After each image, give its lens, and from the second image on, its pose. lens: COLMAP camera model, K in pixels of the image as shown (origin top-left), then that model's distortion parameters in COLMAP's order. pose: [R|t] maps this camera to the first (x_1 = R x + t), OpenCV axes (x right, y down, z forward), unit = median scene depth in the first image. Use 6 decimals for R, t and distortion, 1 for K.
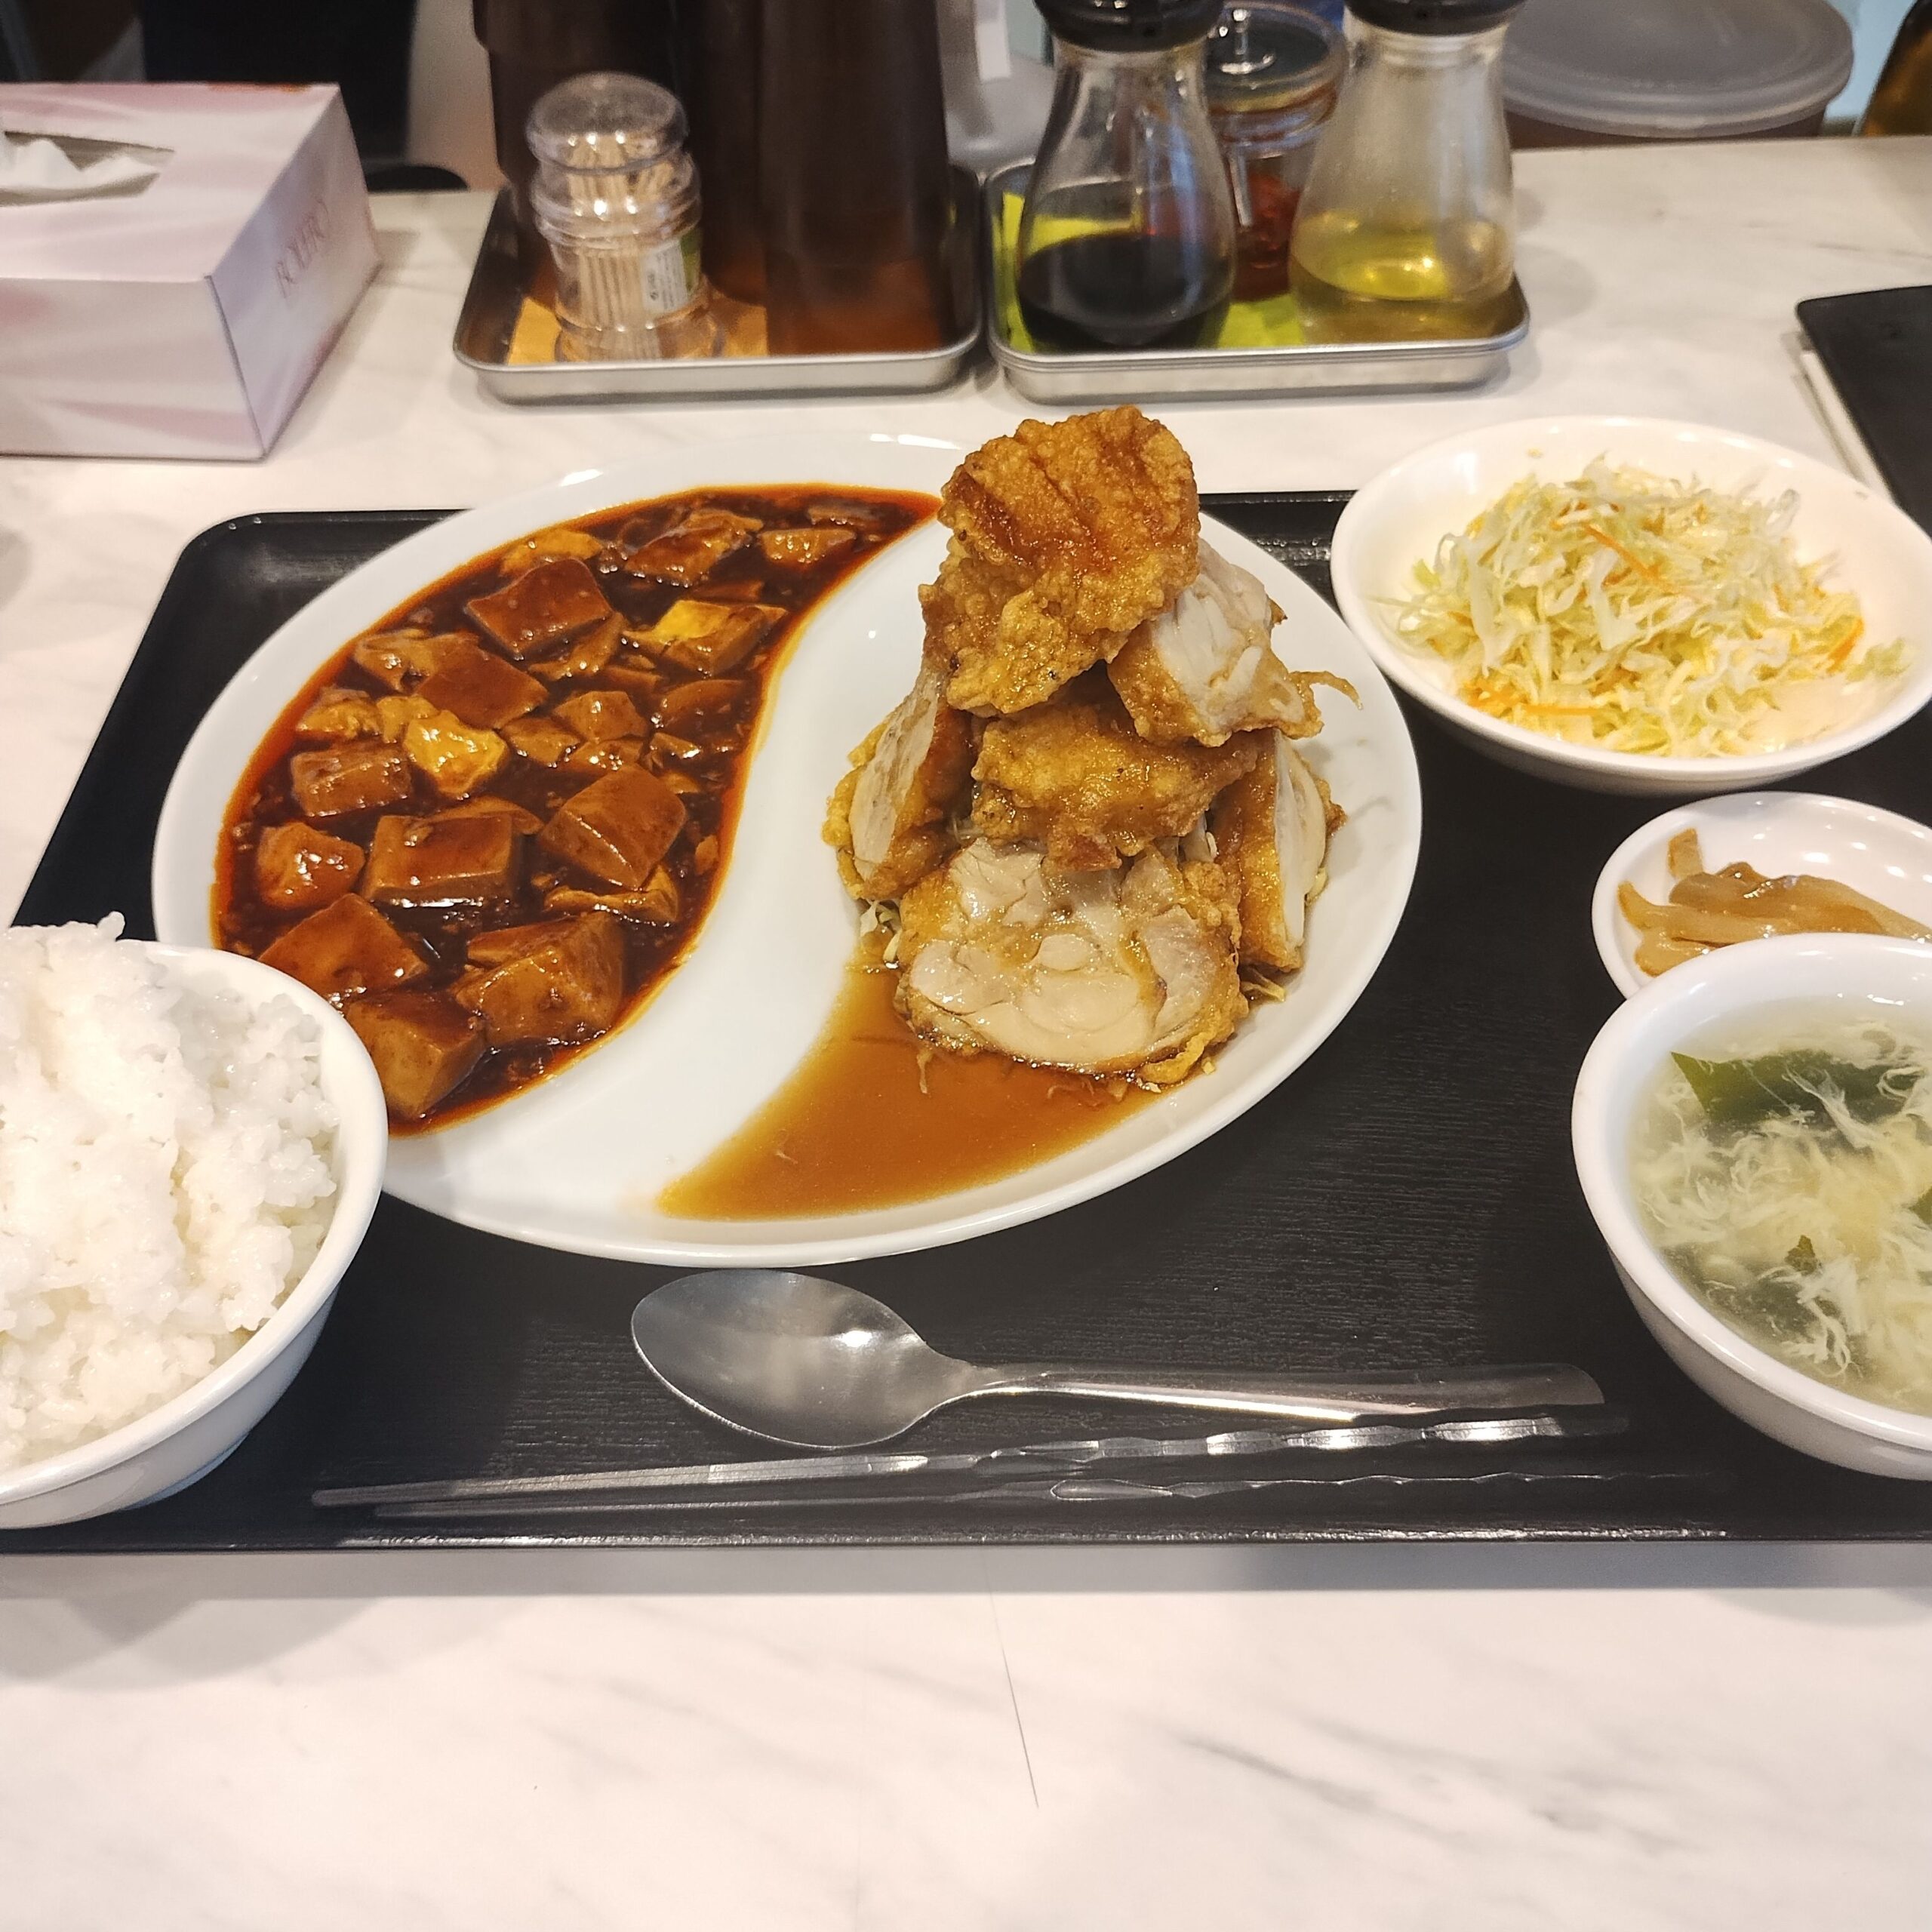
lens RADIAL K [[2316.6, 0, 1003.0], [0, 2316.6, 976.4], [0, 0, 1]] dist [0.012386, 0.000000]
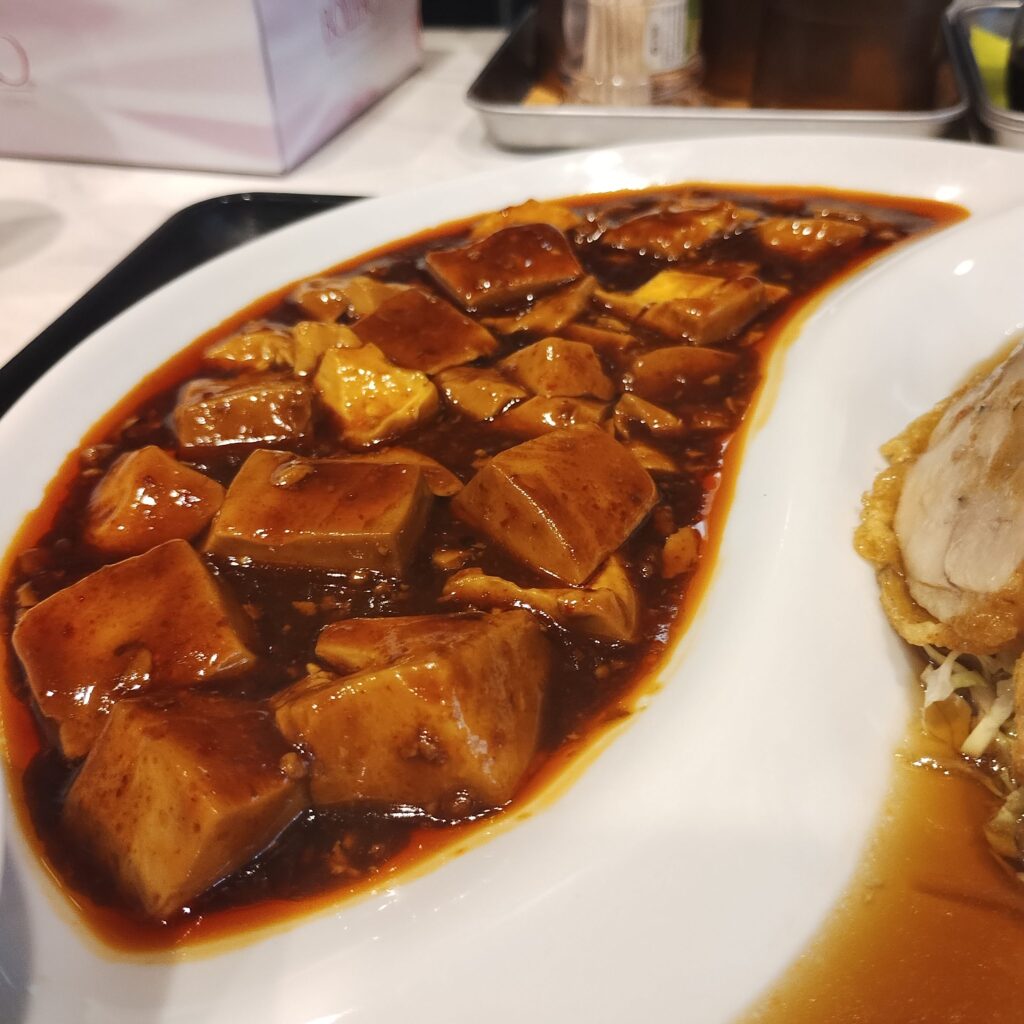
lens RADIAL K [[1227.8, 0, 509.2], [0, 1227.8, 504.9], [0, 0, 1]] dist [0.012386, 0.000000]
pose [[0.973668, 0.115179, -0.196733, -0.113415], [-0.141436, 0.982016, -0.125065, -0.013681], [0.178790, 0.149597, 0.972448, 0.664727]]
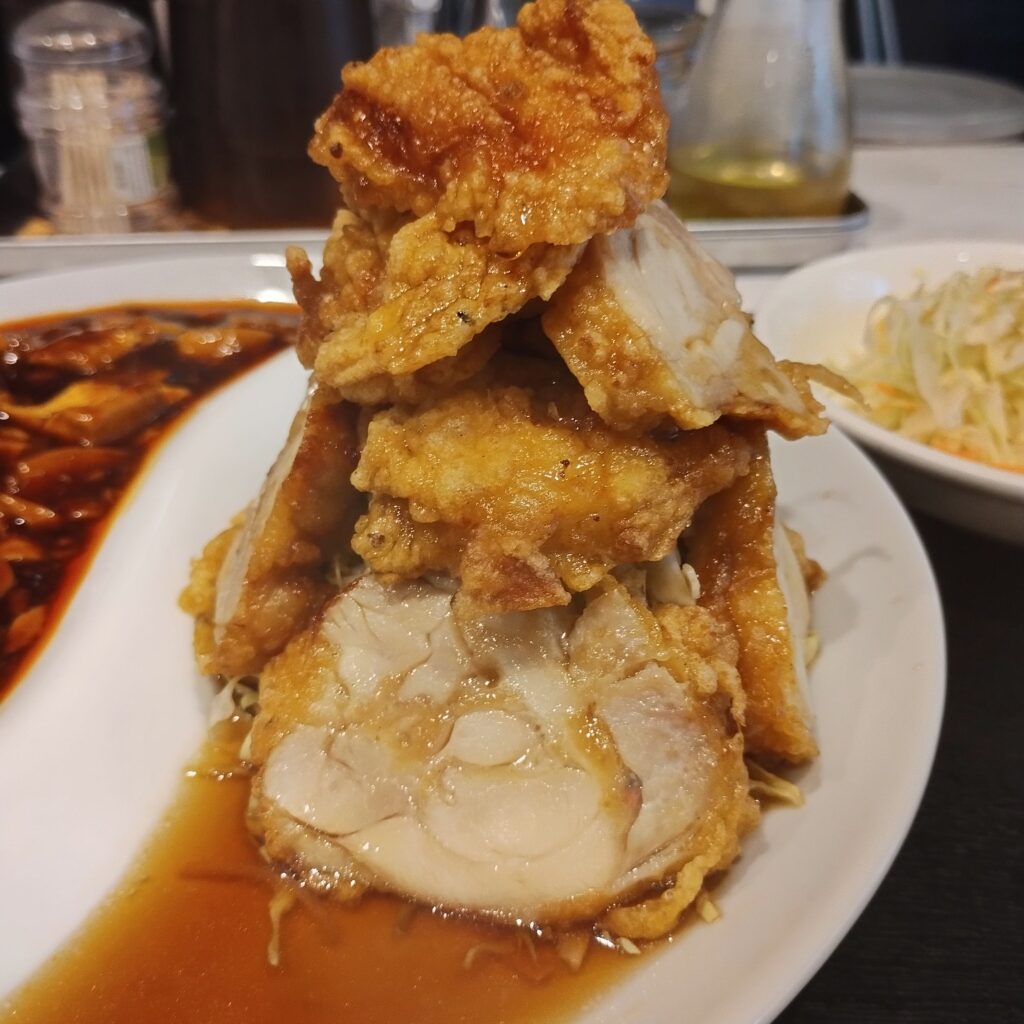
lens RADIAL K [[1227.8, 0, 515.8], [0, 1227.8, 510.1], [0, 0, 1]] dist [0.012386, 0.000000]
pose [[0.998686, -0.011121, 0.050036, 0.016725], [0.022047, 0.974461, -0.223472, 0.004964], [-0.046273, 0.224281, 0.973425, 0.613170]]
